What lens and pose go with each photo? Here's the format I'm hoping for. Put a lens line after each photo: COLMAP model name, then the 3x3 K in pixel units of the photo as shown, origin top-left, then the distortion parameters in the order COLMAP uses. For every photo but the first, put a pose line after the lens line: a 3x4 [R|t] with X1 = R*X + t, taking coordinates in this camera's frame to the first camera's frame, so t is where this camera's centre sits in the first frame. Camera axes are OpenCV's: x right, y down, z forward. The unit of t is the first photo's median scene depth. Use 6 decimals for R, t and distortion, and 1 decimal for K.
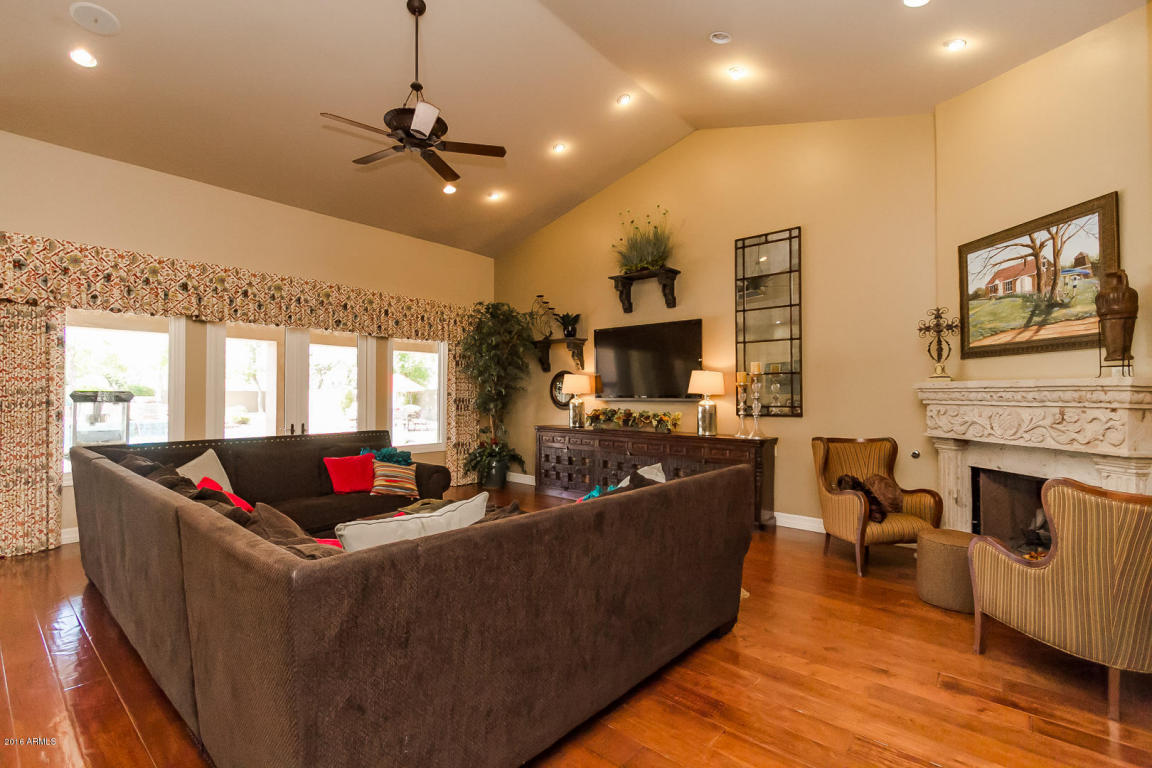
lens RADIAL K [[525.4, 0, 574.7], [0, 525.4, 376.5], [0, 0, 1]] dist [0.000019, -0.000122]
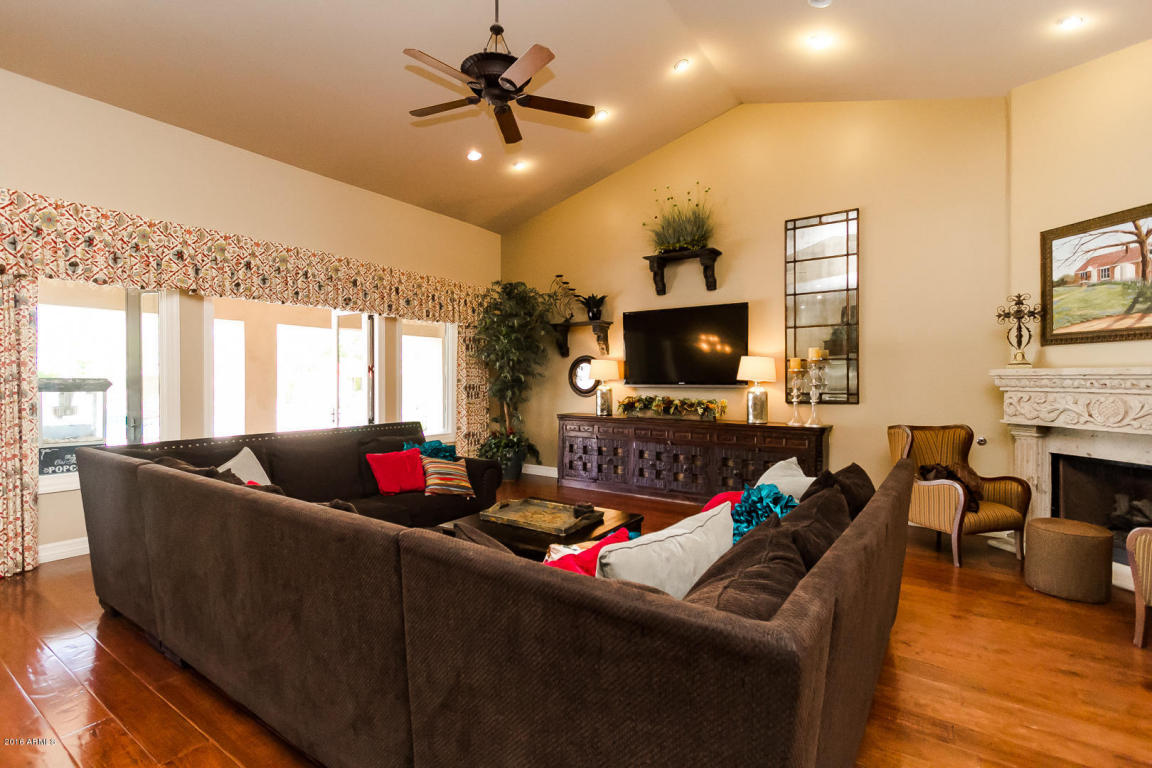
lens RADIAL K [[529.9, 0, 573.8], [0, 529.9, 373.6], [0, 0, 1]] dist [0.000060, -0.000422]
pose [[0.994021, -0.000137, 0.109185, -0.198284], [-0.002492, 0.999710, 0.023944, -0.001910], [-0.109156, -0.024073, 0.993733, 0.074024]]
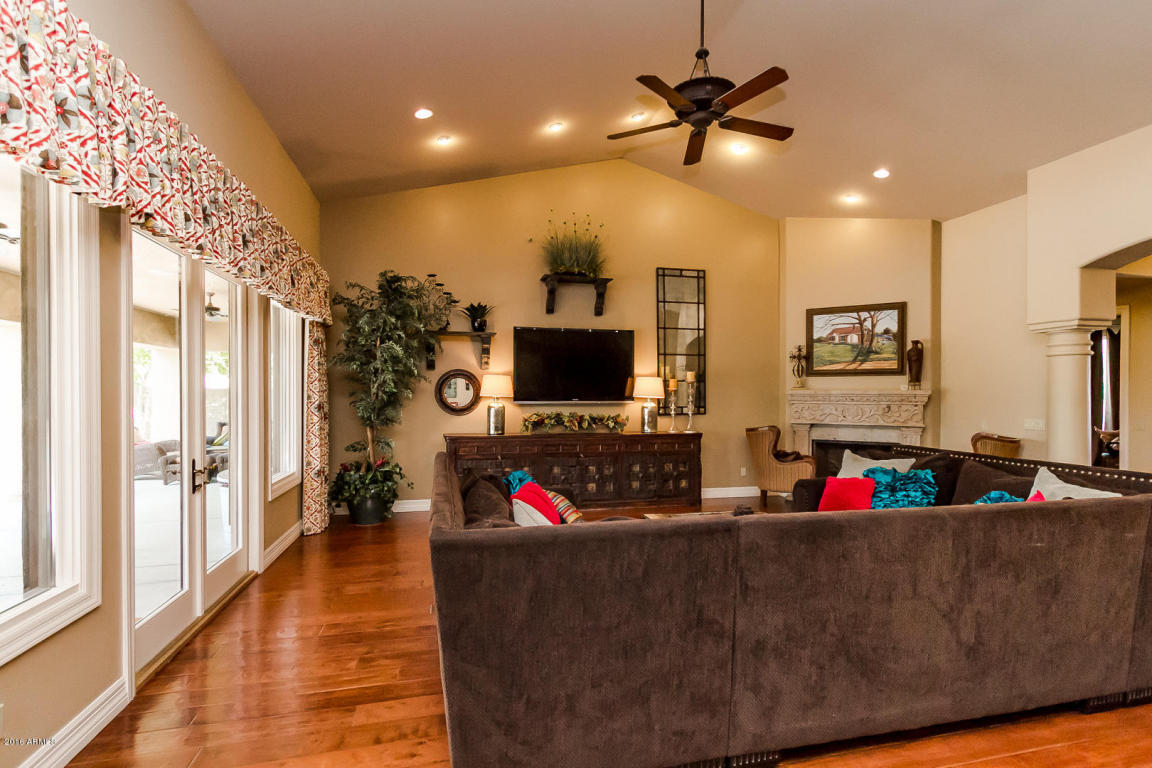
lens RADIAL K [[542.8, 0, 573.4], [0, 542.8, 388.6], [0, 0, 1]] dist [0.003613, 0.000035]
pose [[0.572645, 0.012332, 0.819711, -0.861090], [-0.029728, 0.999542, 0.005731, 0.013200], [-0.819264, -0.027650, 0.572749, 0.473663]]
